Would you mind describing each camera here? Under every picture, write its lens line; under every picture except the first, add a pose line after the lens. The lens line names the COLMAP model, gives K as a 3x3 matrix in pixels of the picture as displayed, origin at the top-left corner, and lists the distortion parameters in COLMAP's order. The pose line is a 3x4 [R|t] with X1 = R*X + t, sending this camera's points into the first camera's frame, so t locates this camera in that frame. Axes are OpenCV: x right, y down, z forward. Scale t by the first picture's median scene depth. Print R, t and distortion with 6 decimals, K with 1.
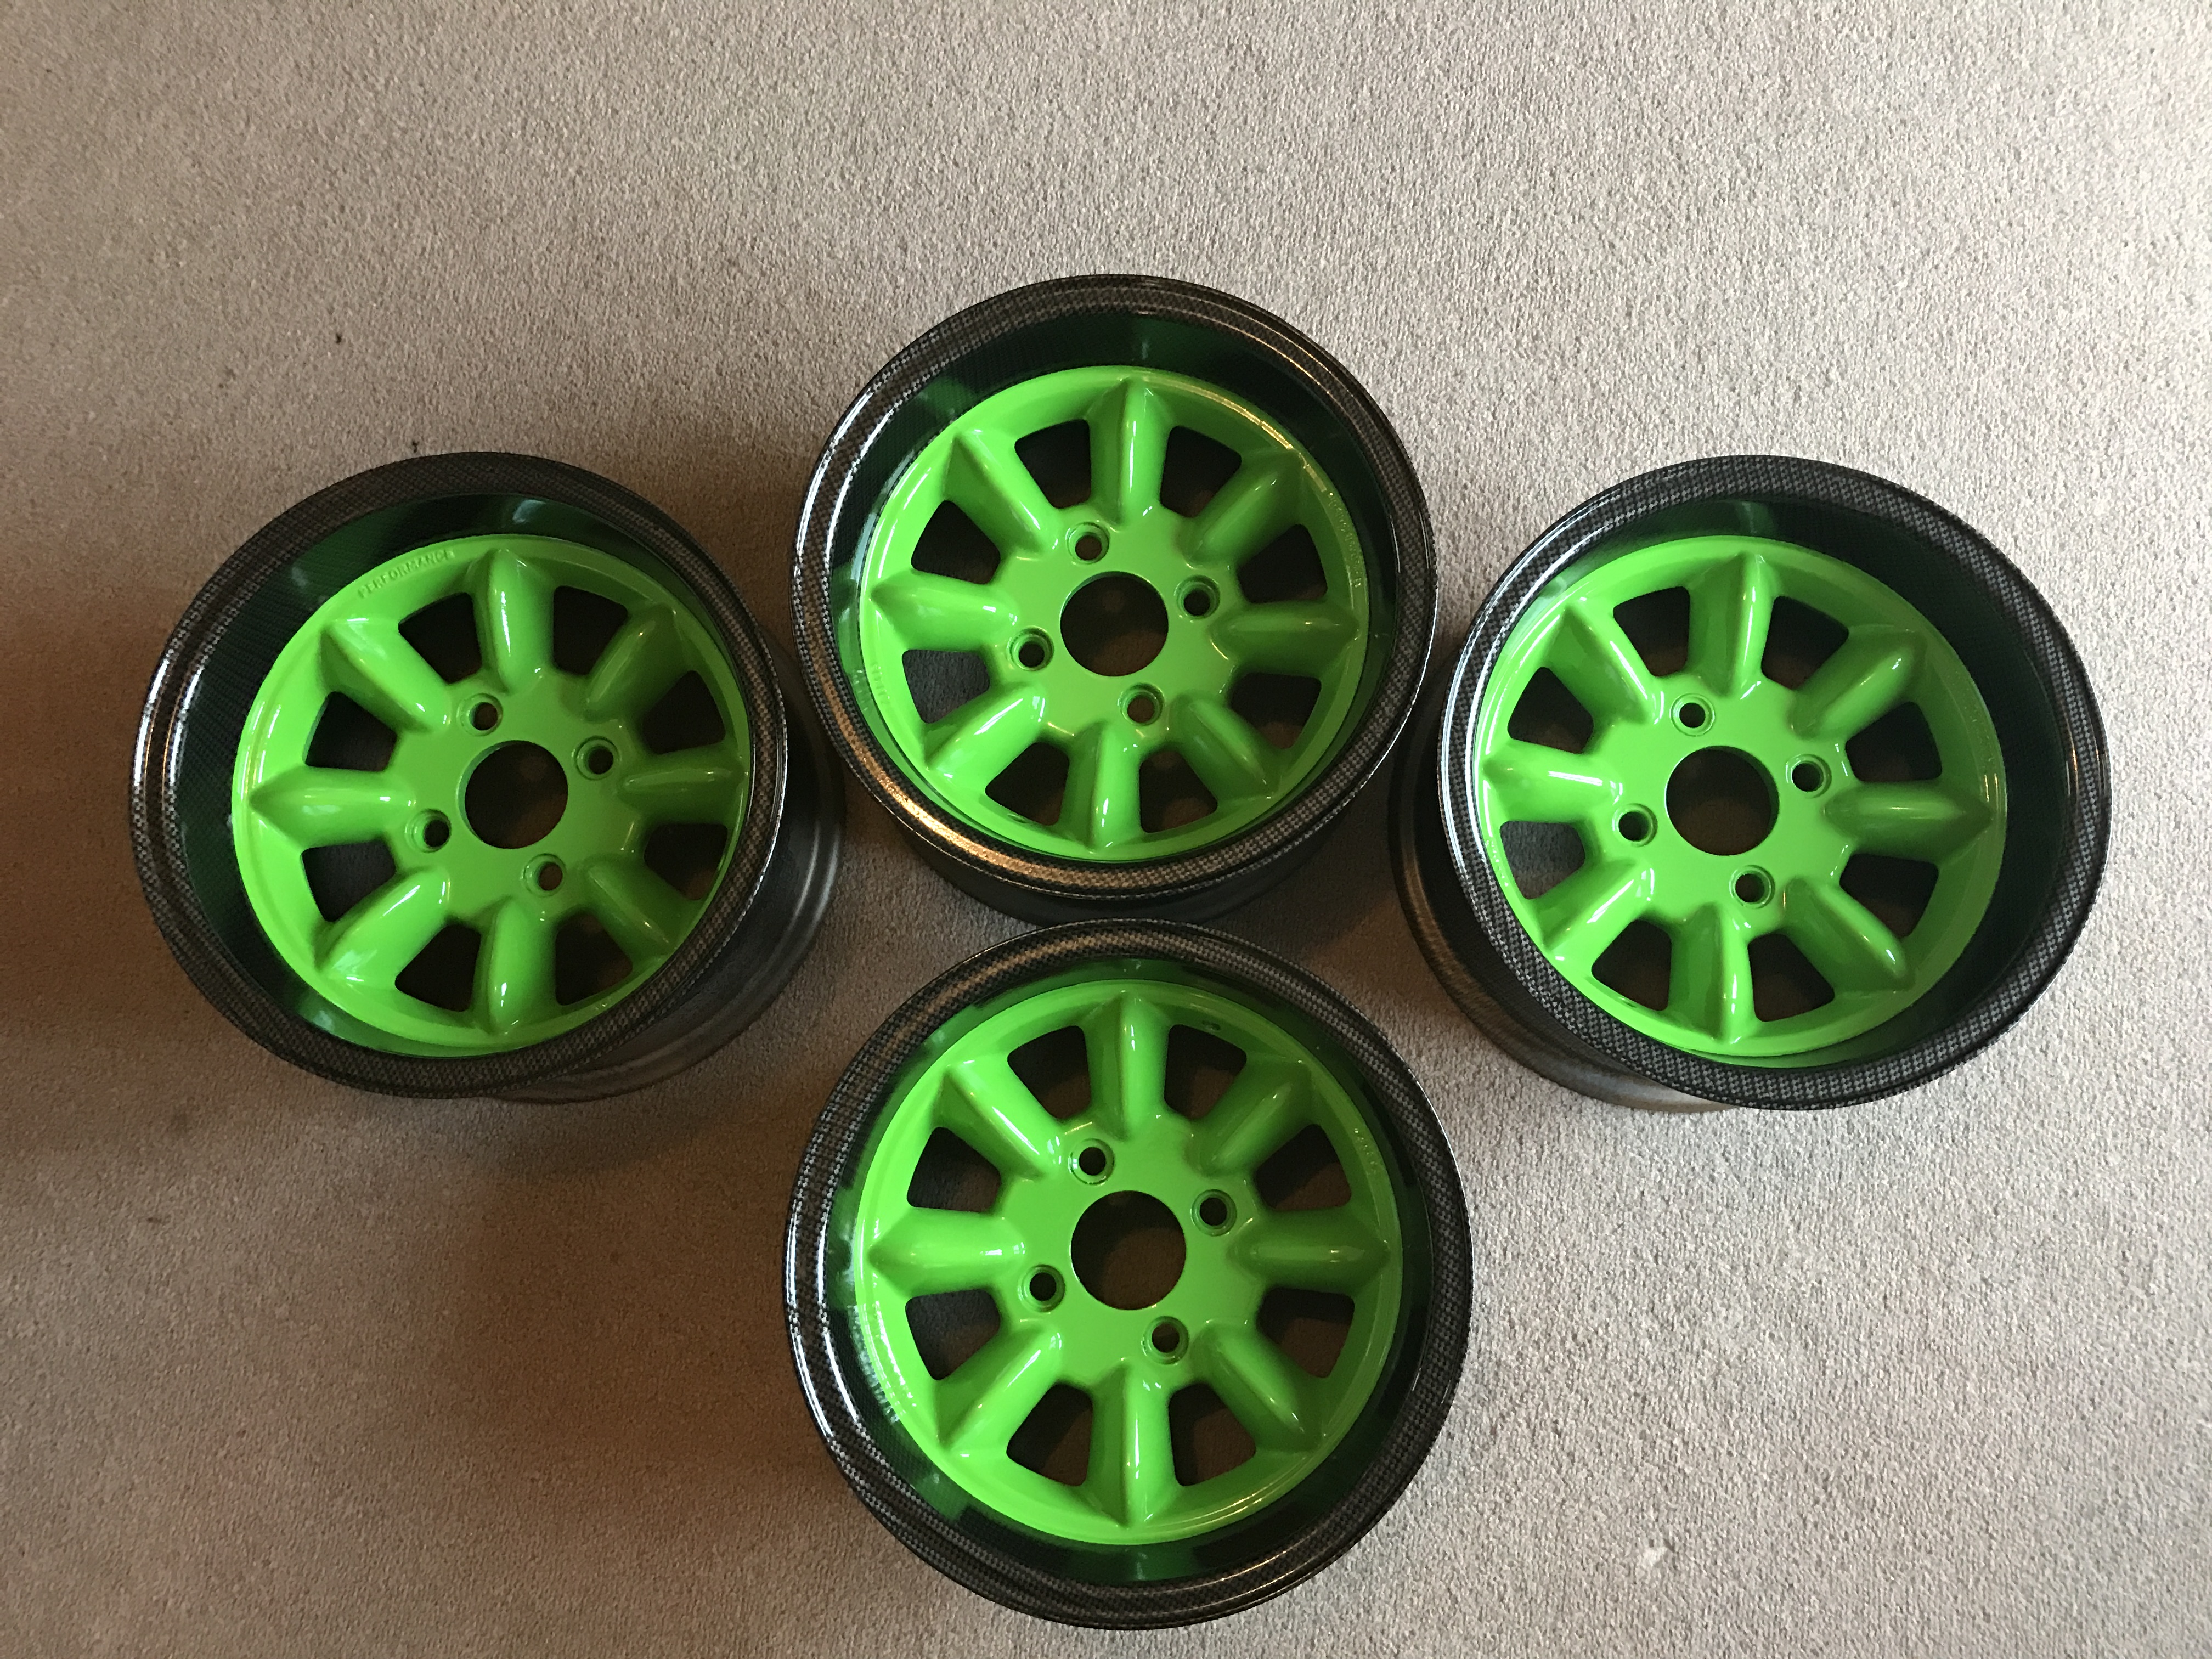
lens RADIAL K [[1845.8, 0, 1107.6], [0, 1845.8, 831.2], [0, 0, 1]] dist [0.022566, -0.027281]
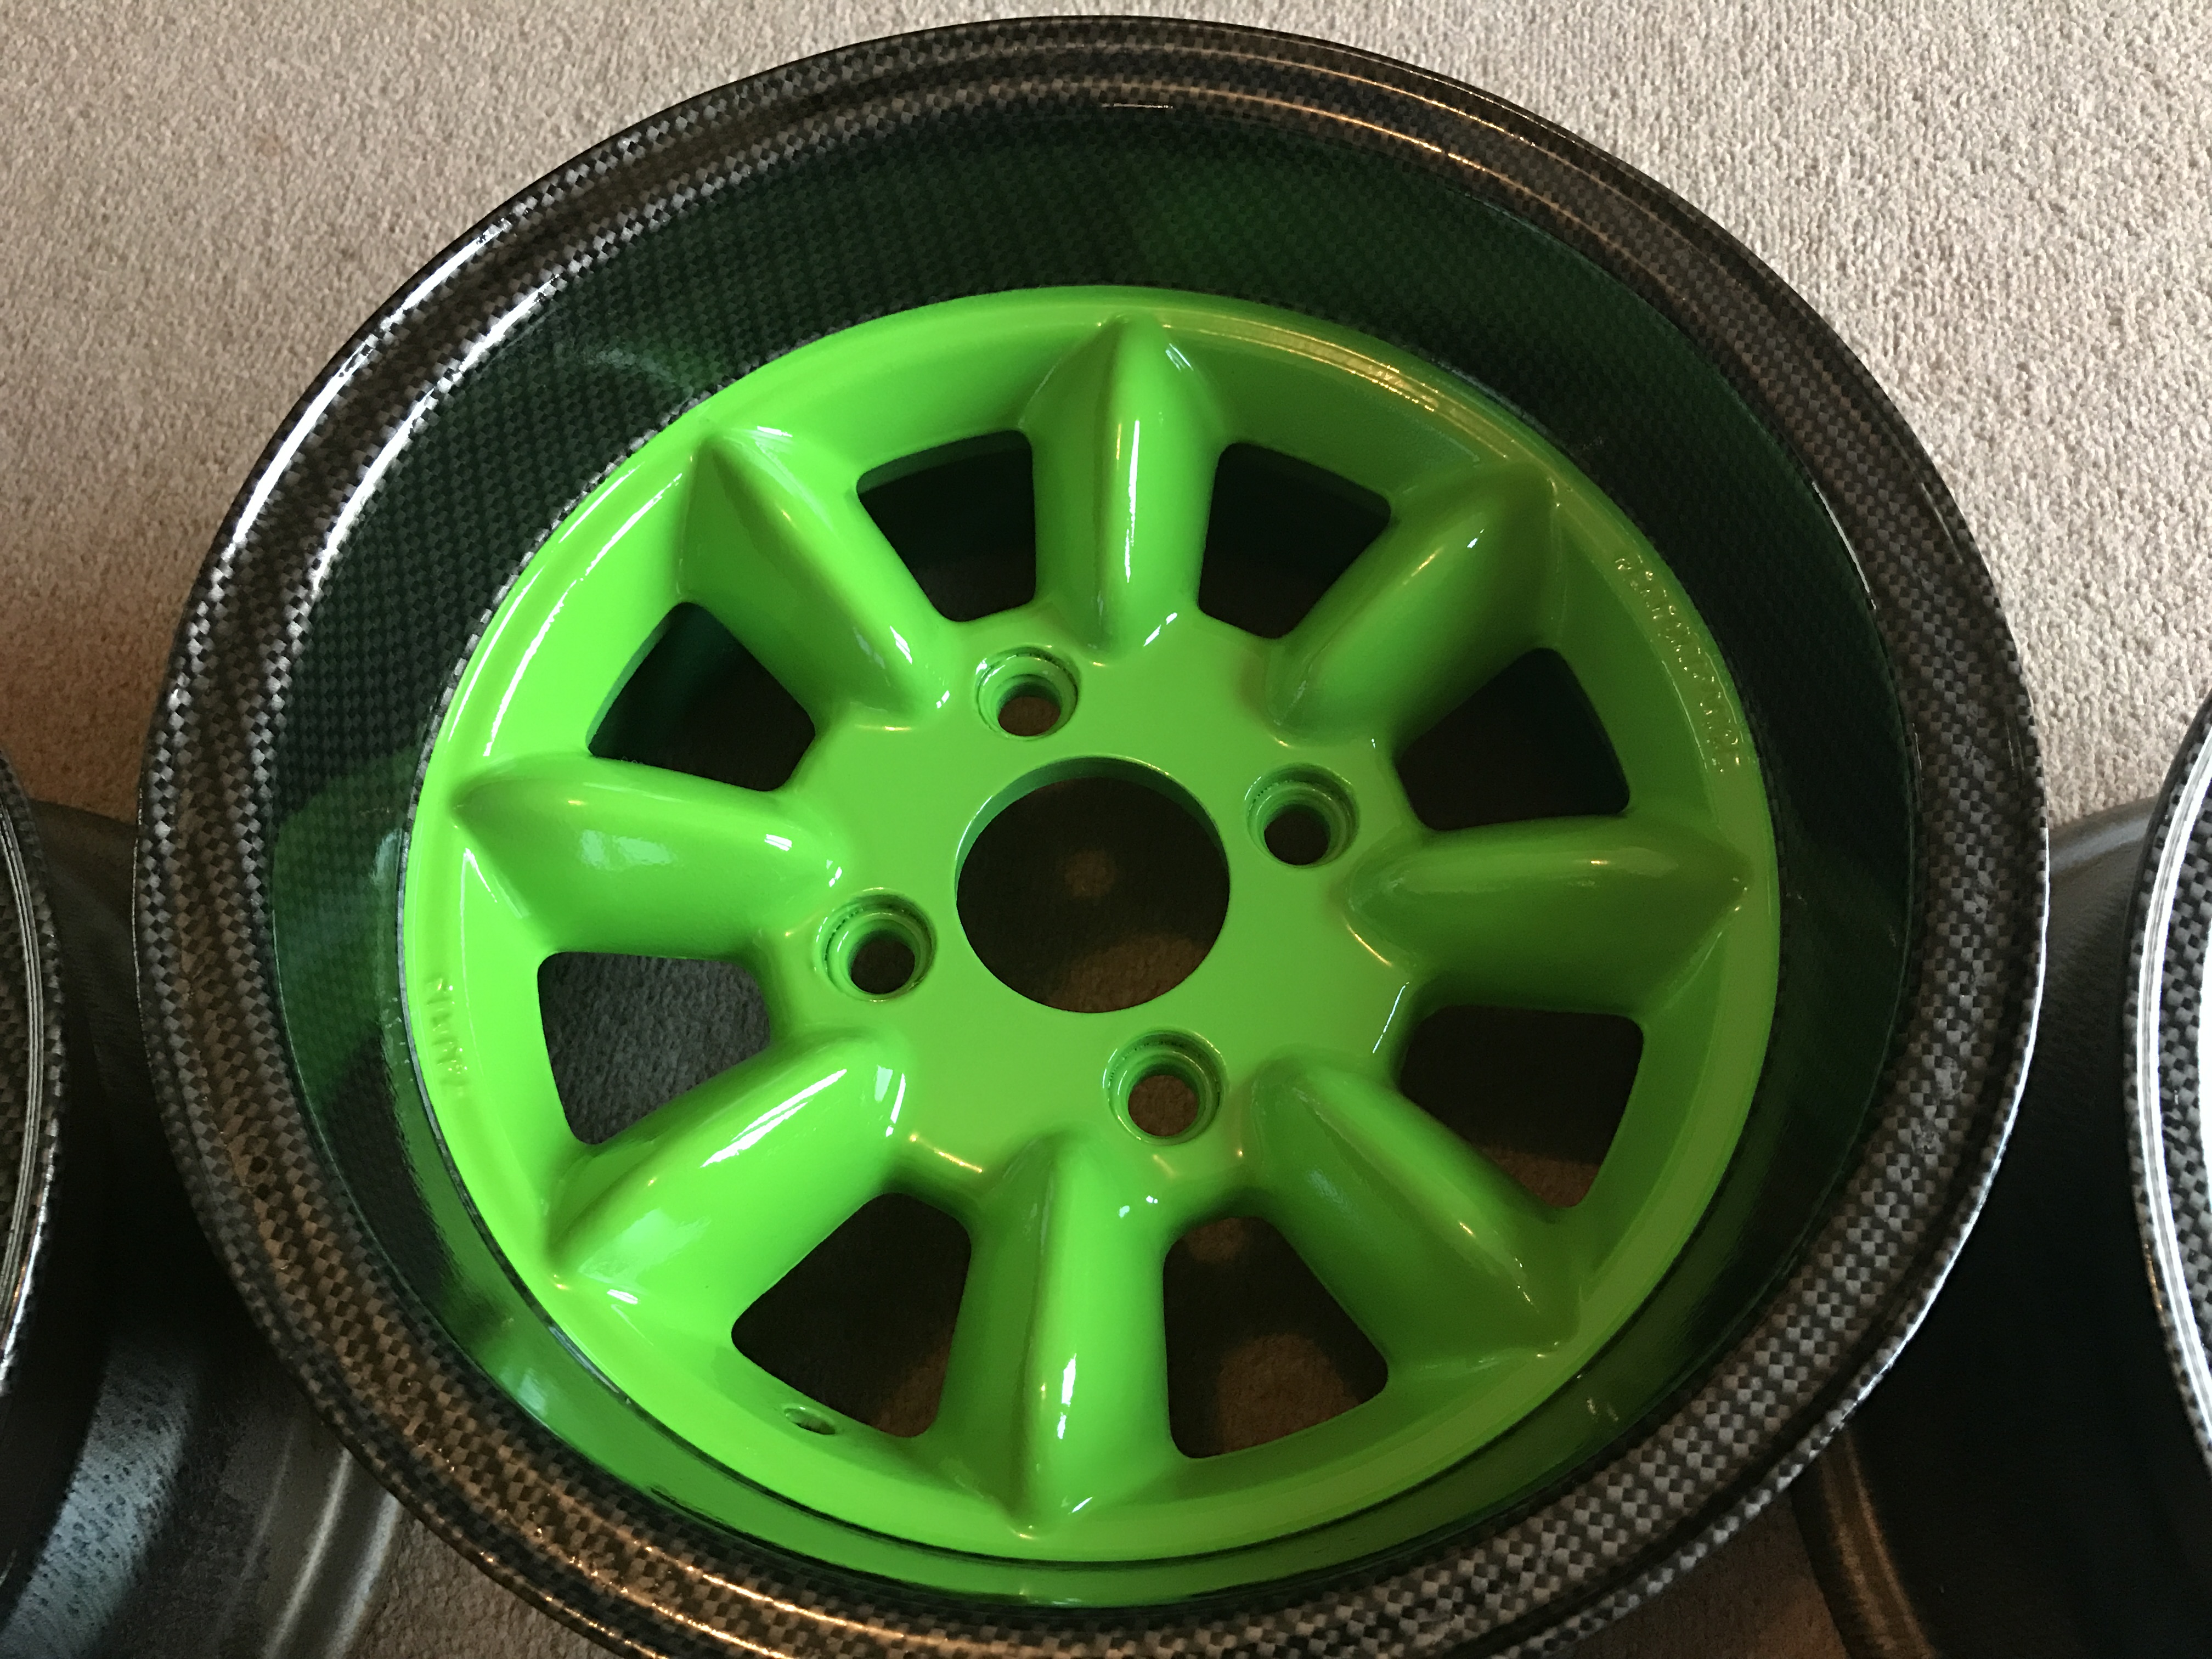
lens RADIAL K [[1724.8, 0, 1098.7], [0, 1724.8, 819.6], [0, 0, 1]] dist [0.039005, -0.036978]
pose [[0.999979, -0.004998, 0.004046, 0.003261], [0.005904, 0.962927, -0.269696, -0.024119], [-0.002548, 0.269715, 0.962937, 0.585524]]
